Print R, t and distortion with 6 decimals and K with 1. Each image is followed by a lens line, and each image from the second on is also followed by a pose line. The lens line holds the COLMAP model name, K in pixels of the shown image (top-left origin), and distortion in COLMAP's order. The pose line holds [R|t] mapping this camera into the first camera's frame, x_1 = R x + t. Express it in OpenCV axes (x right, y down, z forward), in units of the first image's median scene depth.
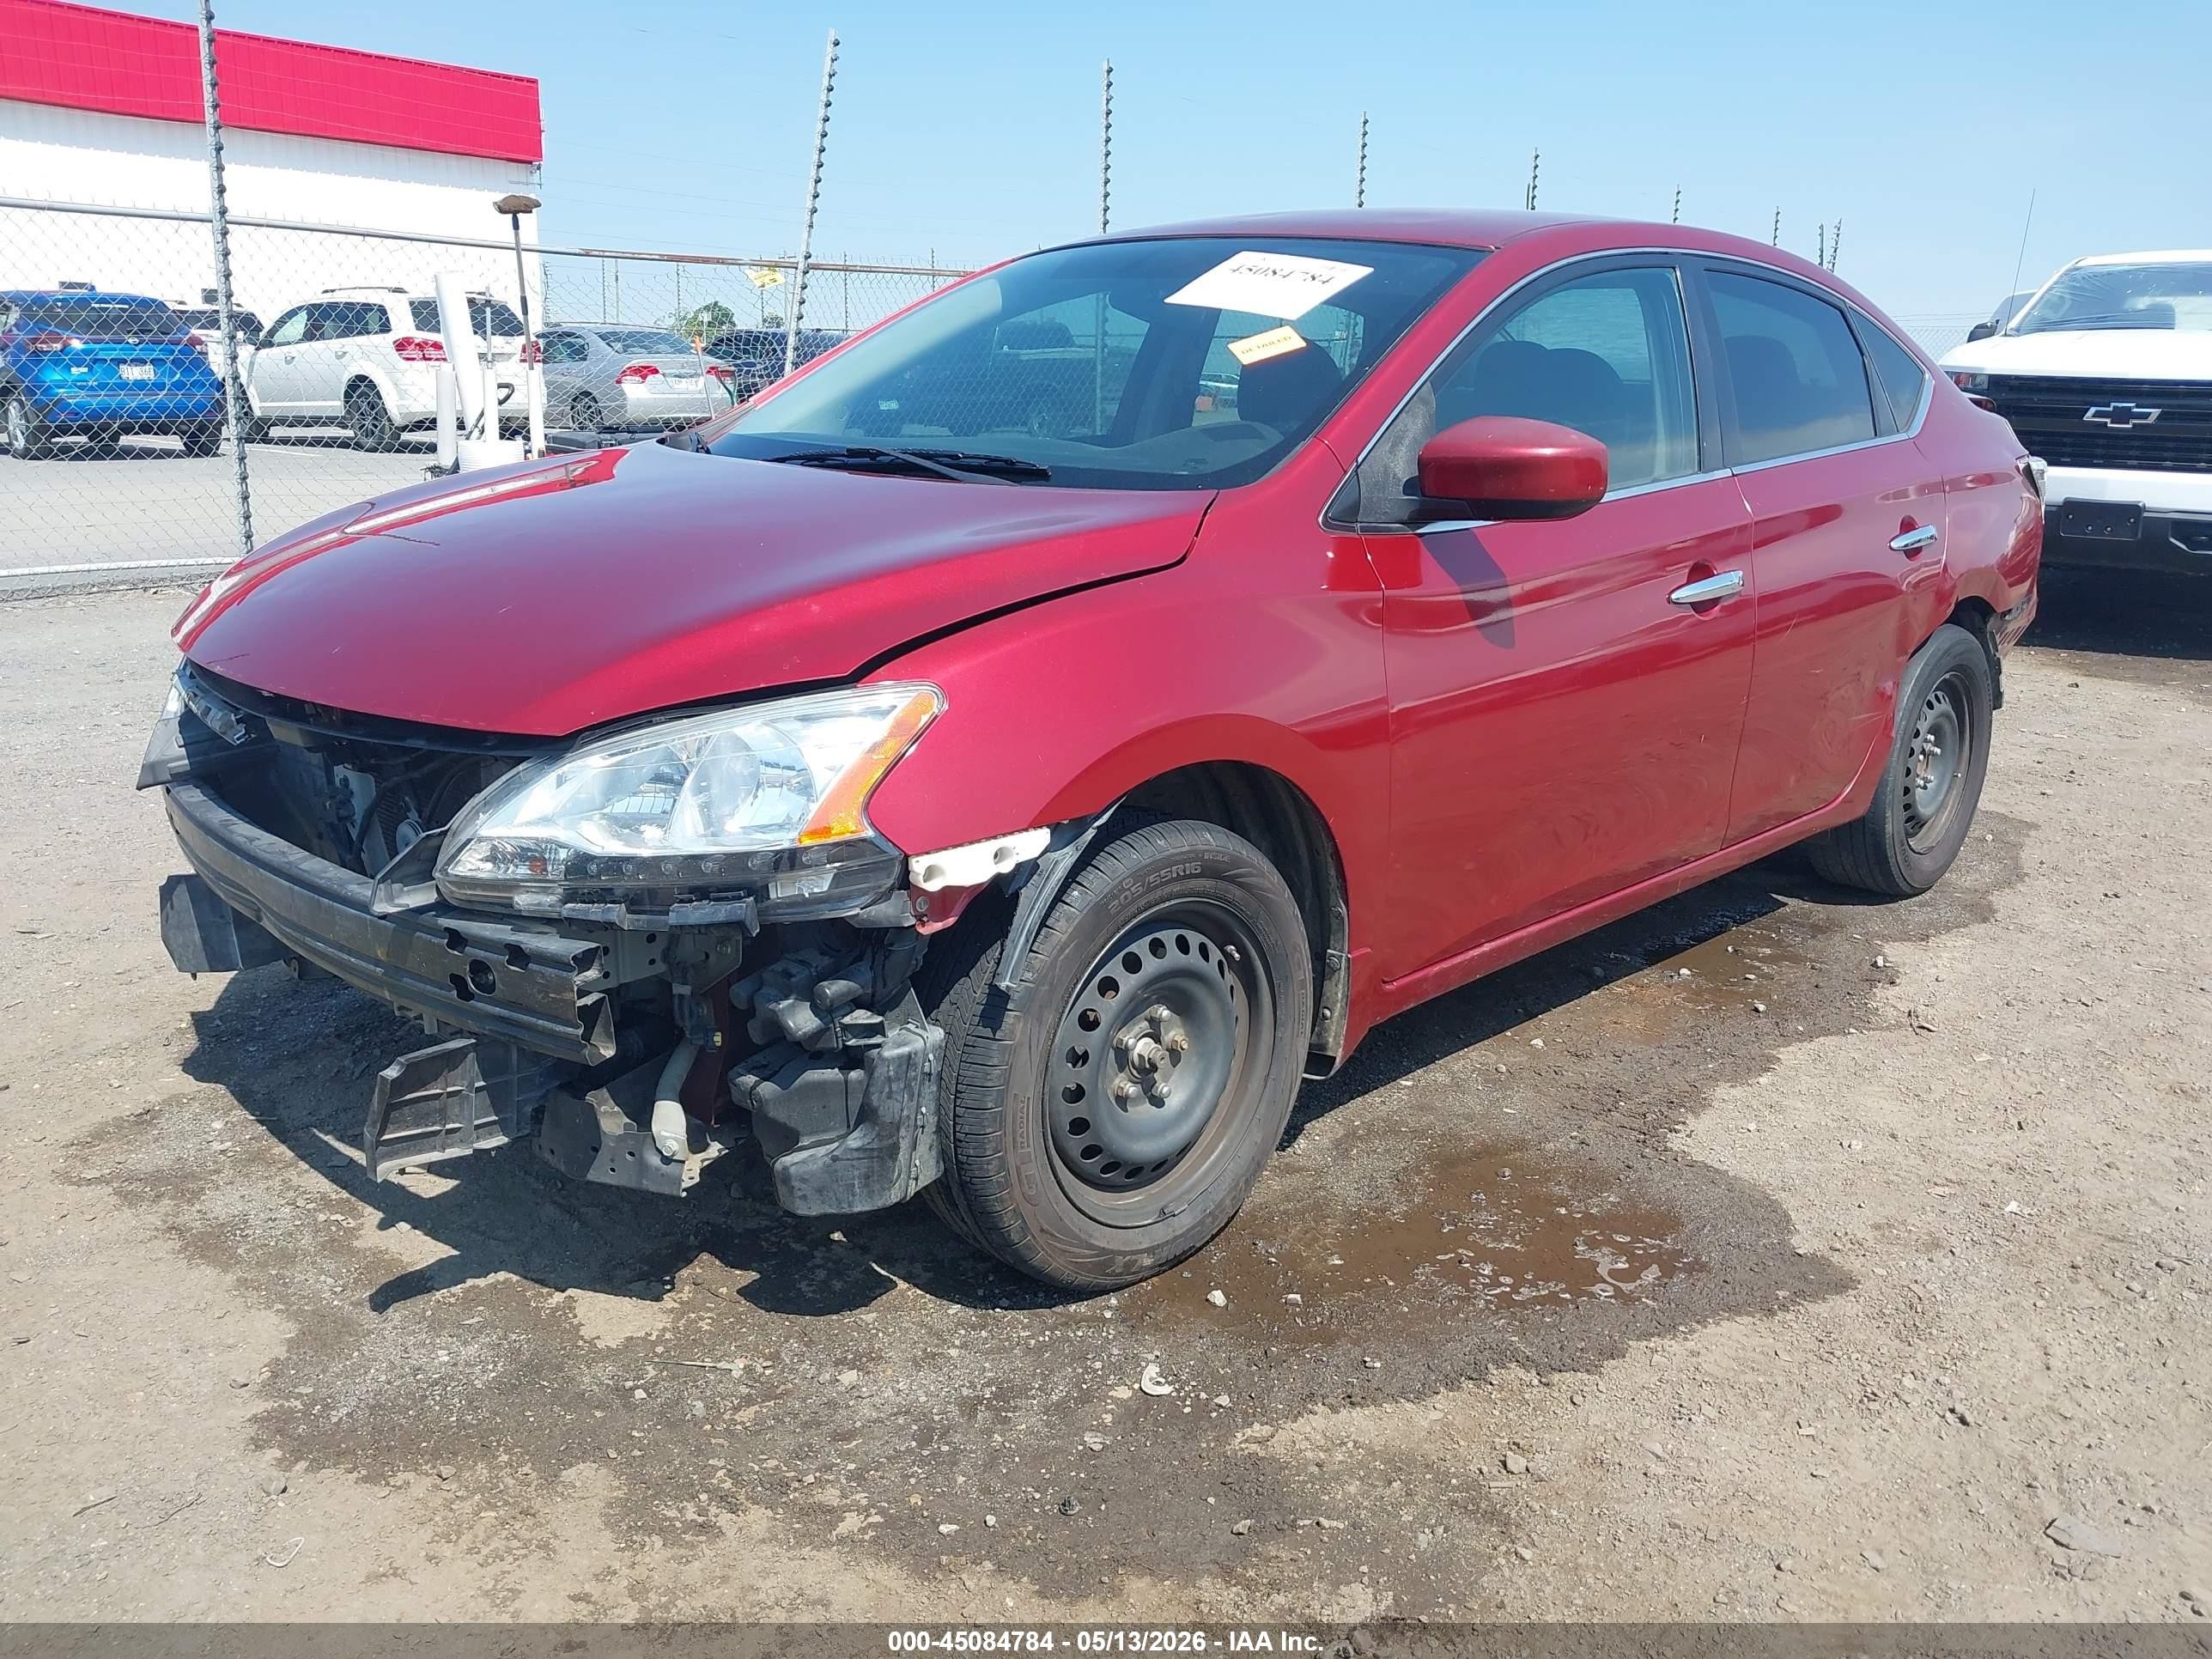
lens RADIAL K [[1758.5, 0, 1147.8], [0, 1758.5, 810.9], [0, 0, 1]] dist [0.005755, -0.004742]
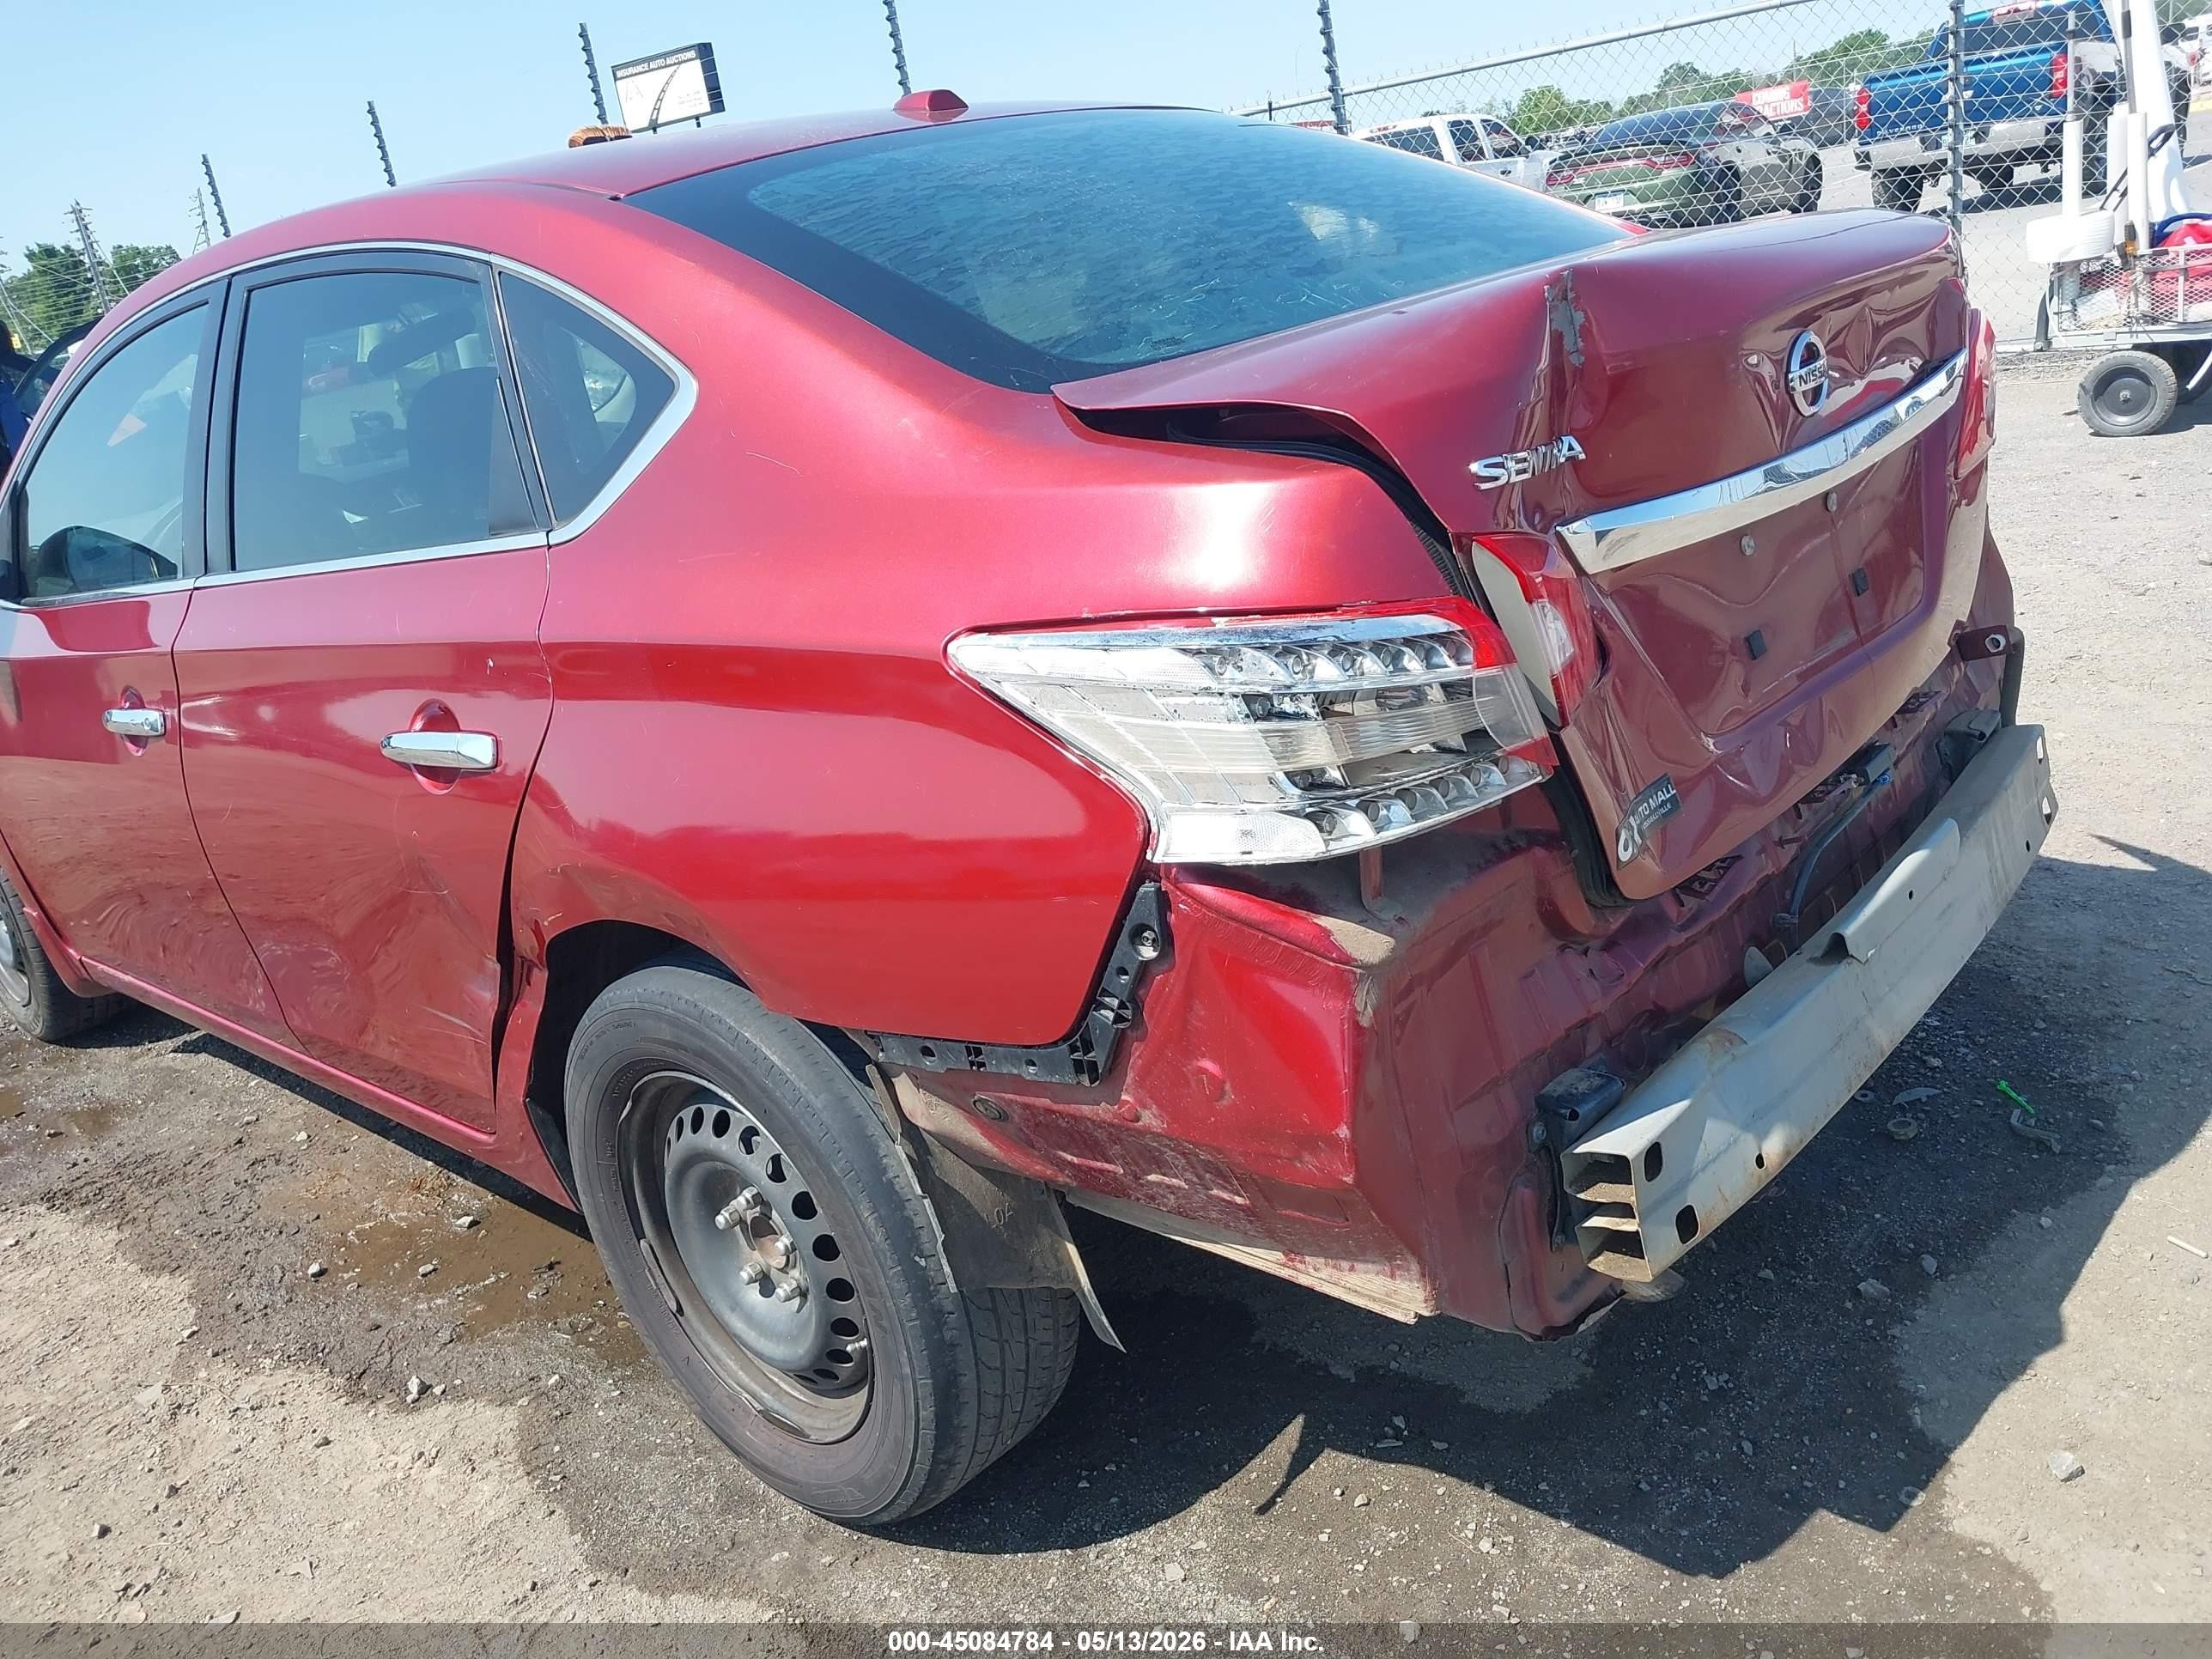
lens RADIAL K [[1738.3, 0, 1117.2], [0, 1738.3, 837.3], [0, 0, 1]] dist [-0.000829, -0.003218]
pose [[0.031223, 0.309953, -0.950239, 1.533851], [-0.091394, 0.947605, 0.306091, -0.502416], [0.995325, 0.077289, 0.057915, 1.926030]]
